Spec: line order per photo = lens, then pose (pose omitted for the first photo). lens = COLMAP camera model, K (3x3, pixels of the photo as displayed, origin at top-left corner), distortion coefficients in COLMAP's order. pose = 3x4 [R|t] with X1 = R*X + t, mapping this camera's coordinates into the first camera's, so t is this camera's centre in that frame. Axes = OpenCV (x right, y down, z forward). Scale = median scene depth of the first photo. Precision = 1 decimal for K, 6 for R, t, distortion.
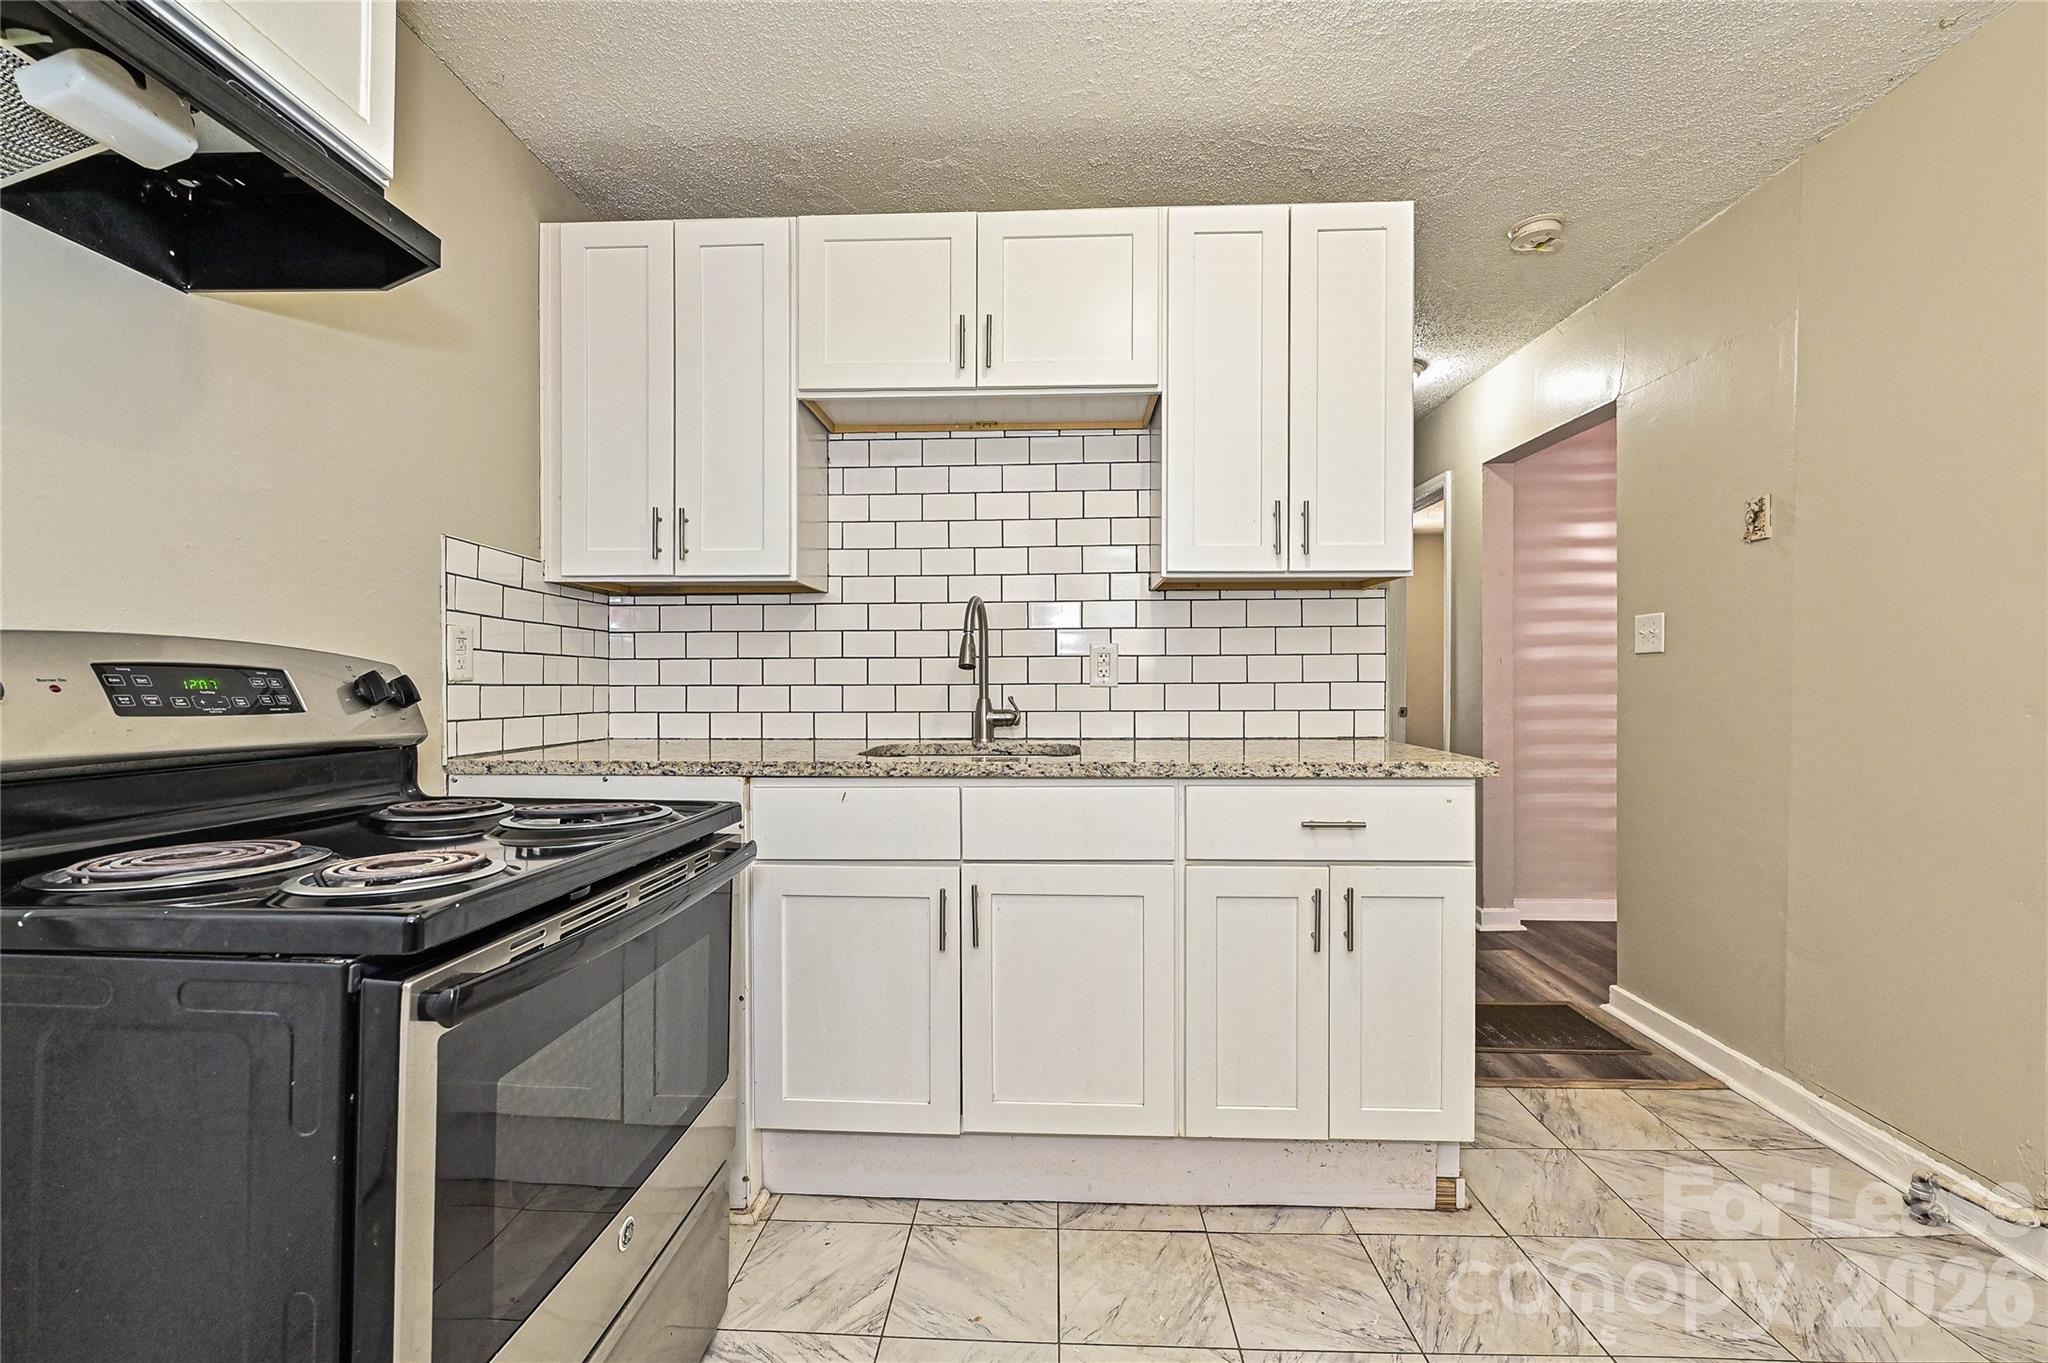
lens RADIAL K [[831.1, 0, 1011.7], [0, 831.1, 682.4], [0, 0, 1]] dist [-0.000056, 0.000099]
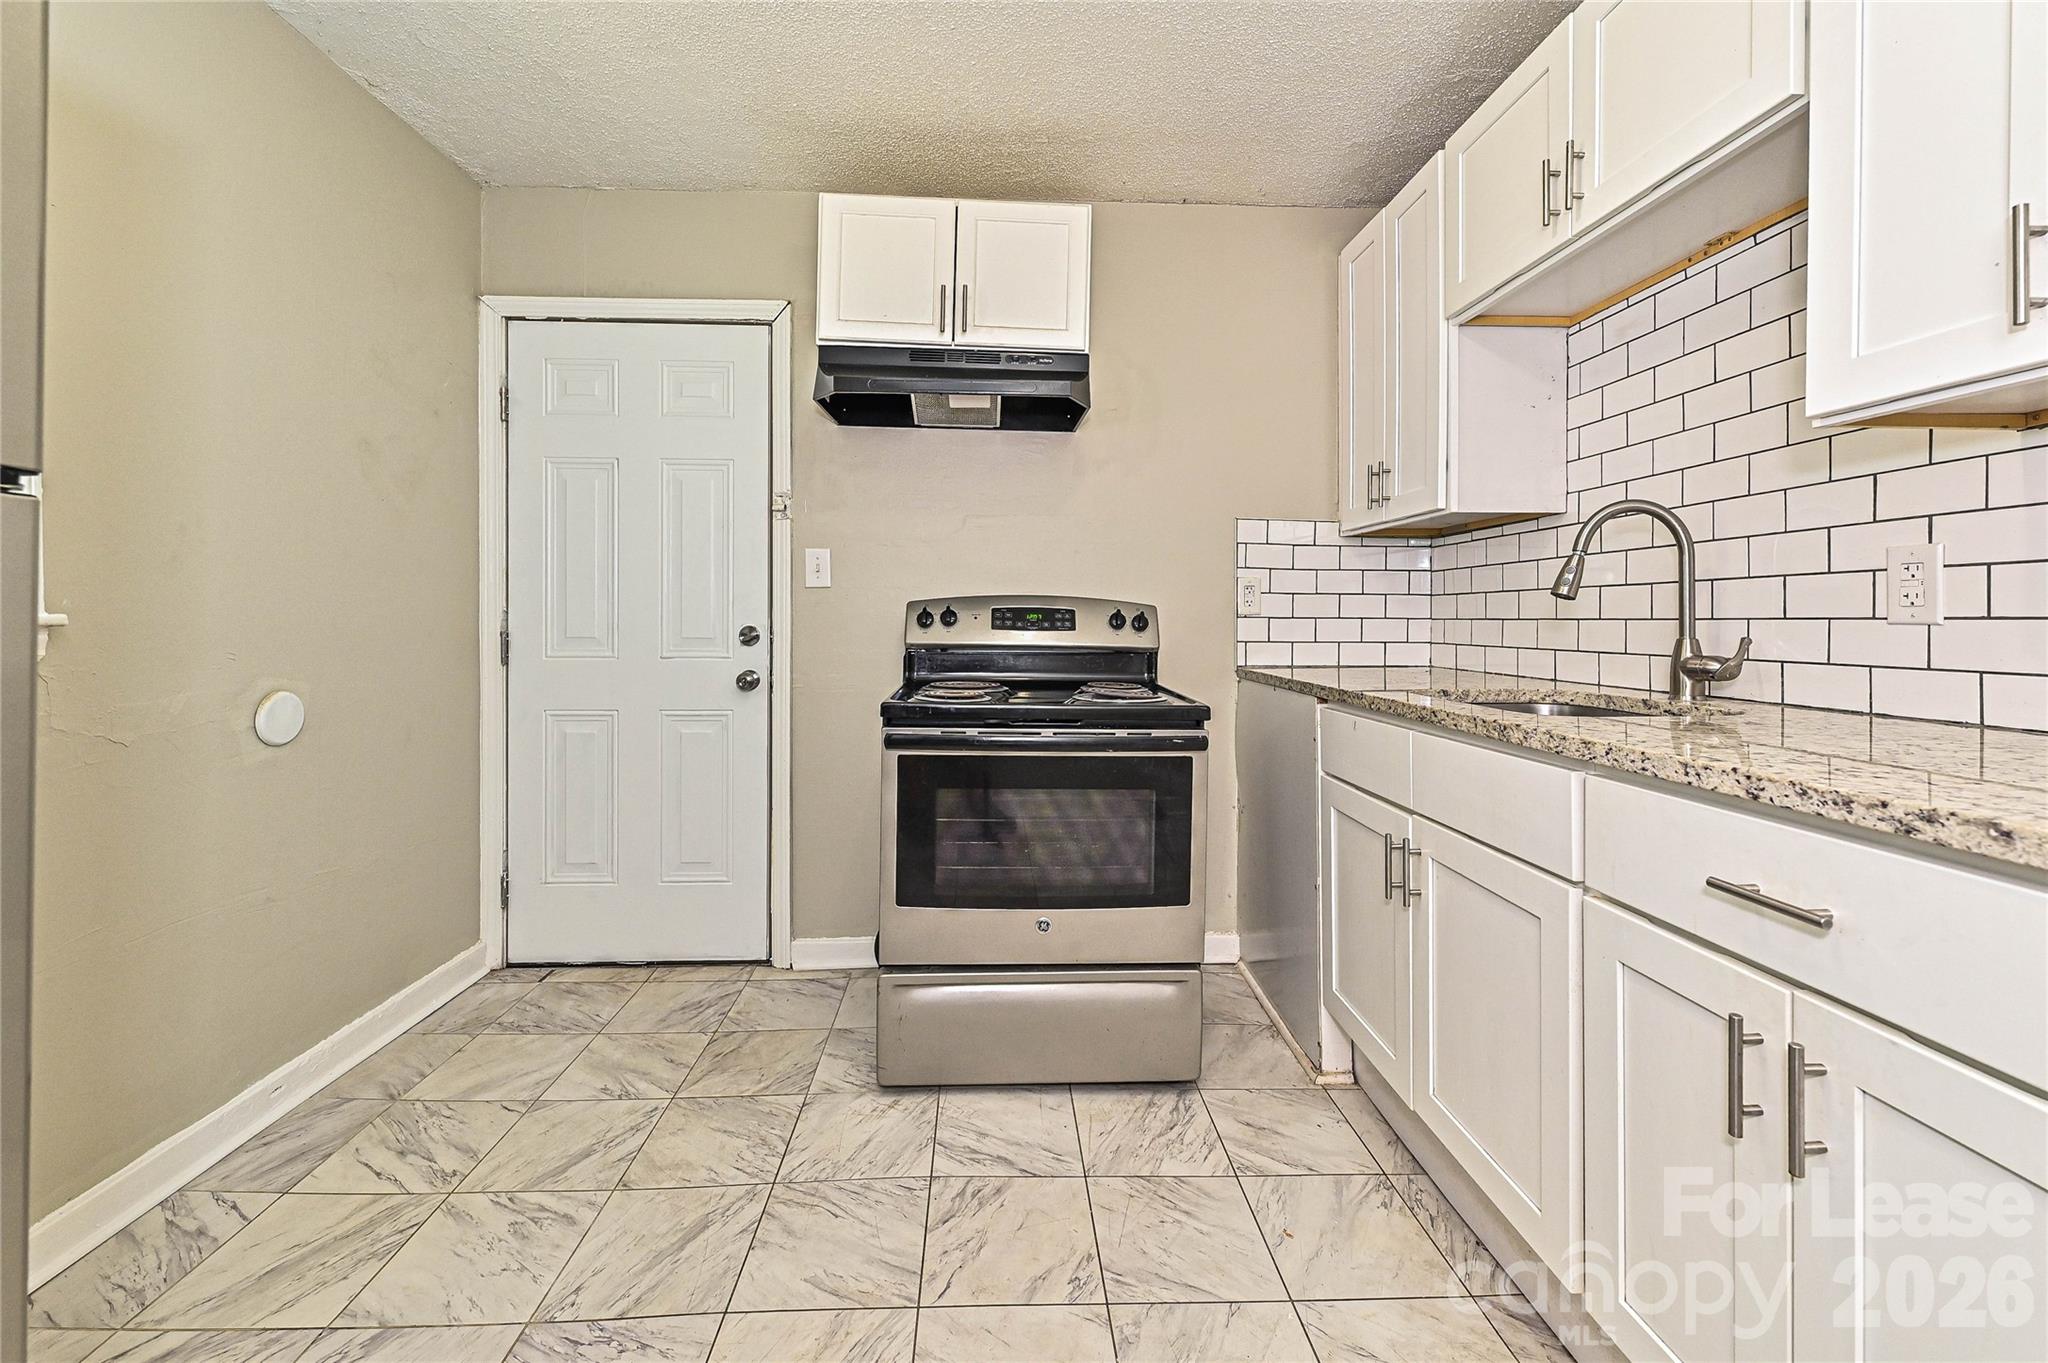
lens RADIAL K [[840.9, 0, 1026.6], [0, 840.9, 610.3], [0, 0, 1]] dist [-0.000941, 0.000066]
pose [[0.092006, -0.006092, -0.995740, 0.842029], [-0.000047, 0.999981, -0.006122, -0.000807], [0.995758, 0.000610, 0.092004, 0.503504]]
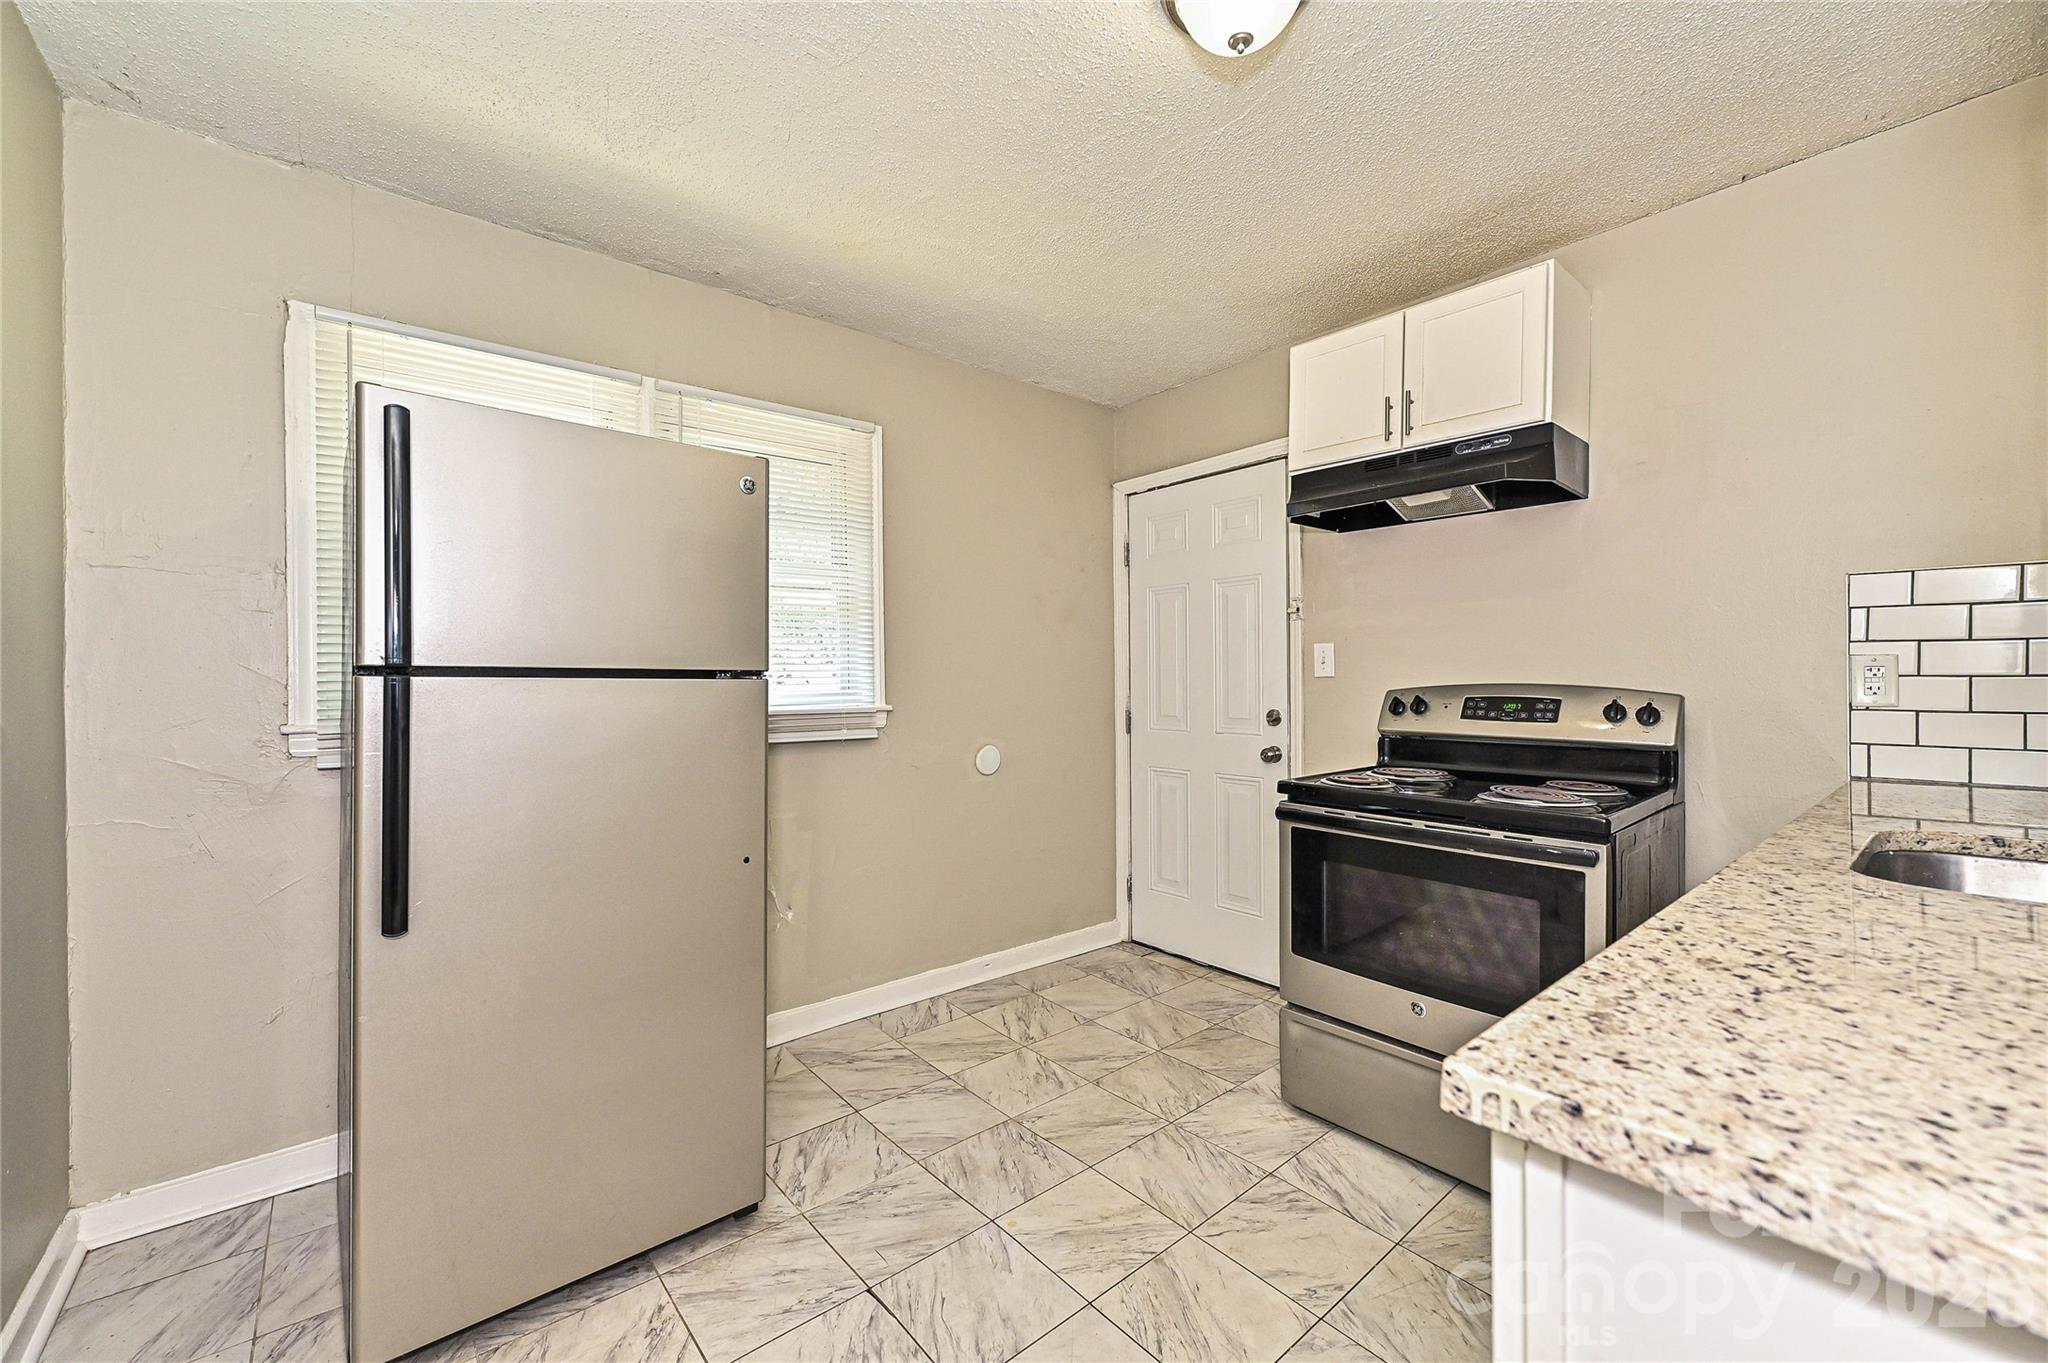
lens RADIAL K [[817.5, 0, 1021.3], [0, 817.5, 669.3], [0, 0, 1]] dist [0.000782, 0.000088]
pose [[-0.740394, -0.003401, -0.672164, 0.898012], [0.011303, 0.999783, -0.017509, -0.046266], [0.672078, -0.020561, -0.740195, 1.117986]]
